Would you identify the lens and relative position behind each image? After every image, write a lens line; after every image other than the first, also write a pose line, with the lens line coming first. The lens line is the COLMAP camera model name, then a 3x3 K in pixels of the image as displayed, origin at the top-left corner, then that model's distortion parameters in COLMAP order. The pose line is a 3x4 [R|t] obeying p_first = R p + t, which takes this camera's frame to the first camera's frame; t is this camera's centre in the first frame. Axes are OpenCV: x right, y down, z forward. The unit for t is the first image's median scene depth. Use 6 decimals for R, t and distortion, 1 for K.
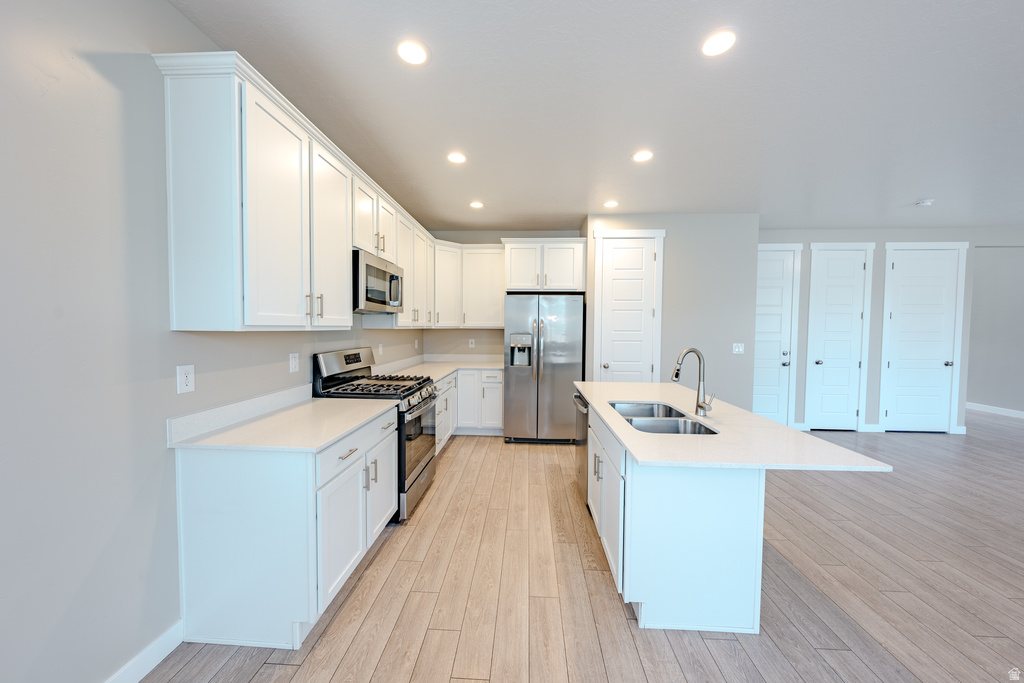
lens RADIAL K [[342.0, 0, 491.5], [0, 342.0, 337.5], [0, 0, 1]] dist [-0.011146, 0.001266]
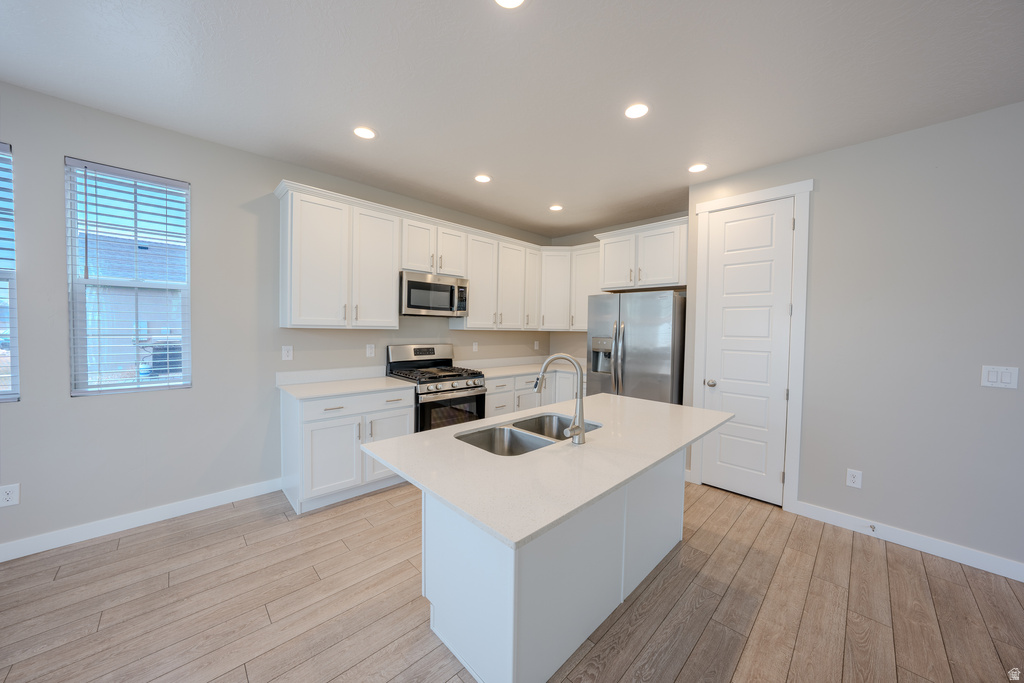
lens RADIAL K [[342.0, 0, 511.9], [0, 342.0, 336.3], [0, 0, 1]] dist [-0.011146, 0.001266]
pose [[0.750520, 0.021709, -0.660492, 0.671517], [-0.032144, 0.999476, -0.003675, -0.003011], [0.660066, 0.023989, 0.750824, 0.205676]]
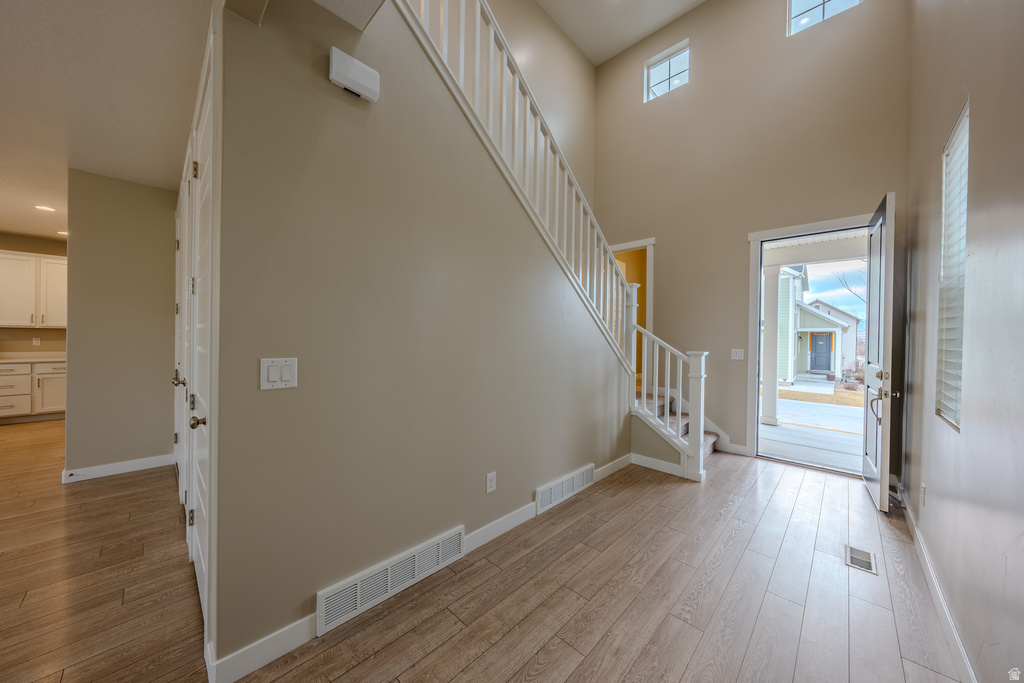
lens RADIAL K [[342.0, 0, 502.2], [0, 342.0, 338.5], [0, 0, 1]] dist [-0.011146, 0.001266]
pose [[0.759488, -0.002296, -0.650518, 2.599558], [-0.012408, 0.999761, -0.018015, 0.025890], [0.650403, 0.021754, 0.759277, 1.433713]]
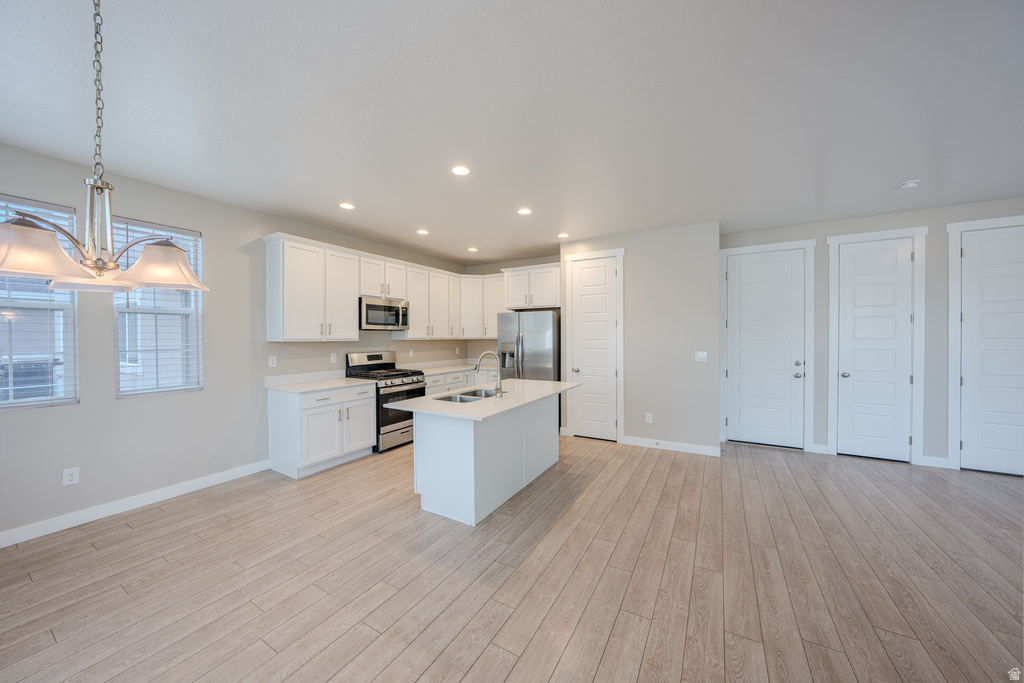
lens RADIAL K [[342.0, 0, 500.6], [0, 342.0, 338.1], [0, 0, 1]] dist [-0.011146, 0.001266]
pose [[0.889279, -0.010803, -0.457238, 0.865244], [-0.001661, 0.999638, -0.026849, 0.009186], [0.457362, 0.024636, 0.888939, -0.218999]]
